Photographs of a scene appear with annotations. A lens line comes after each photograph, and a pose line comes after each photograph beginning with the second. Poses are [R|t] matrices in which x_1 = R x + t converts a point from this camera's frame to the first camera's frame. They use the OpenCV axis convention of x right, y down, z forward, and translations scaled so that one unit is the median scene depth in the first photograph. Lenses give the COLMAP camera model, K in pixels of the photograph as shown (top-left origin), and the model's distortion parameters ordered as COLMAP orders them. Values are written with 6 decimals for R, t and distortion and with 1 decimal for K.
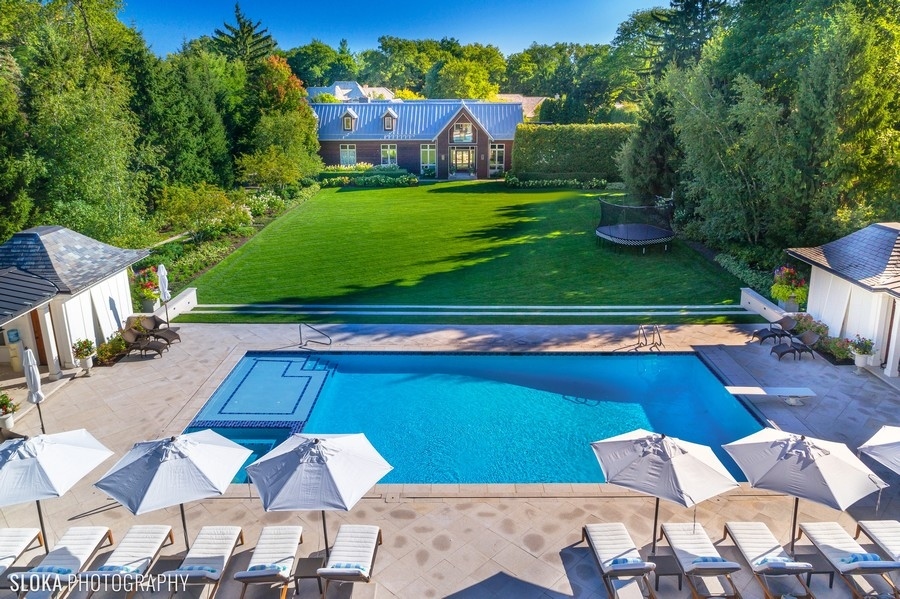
lens RADIAL K [[636.5, 0, 394.4], [0, 636.5, 317.6], [0, 0, 1]] dist [-0.015862, -0.000206]
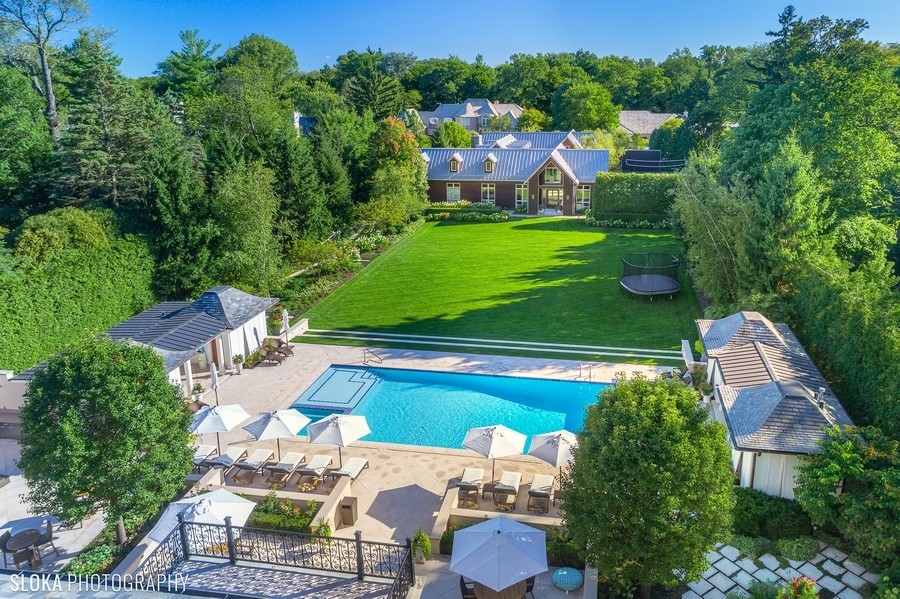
lens RADIAL K [[678.1, 0, 450.0], [0, 678.1, 299.5], [0, 0, 1]] dist [-0.007267, -0.004510]
pose [[0.988212, 0.050153, -0.144641, 0.281938], [-0.052170, 0.998586, -0.010184, -0.099968], [0.143926, 0.017610, 0.989432, -0.618895]]
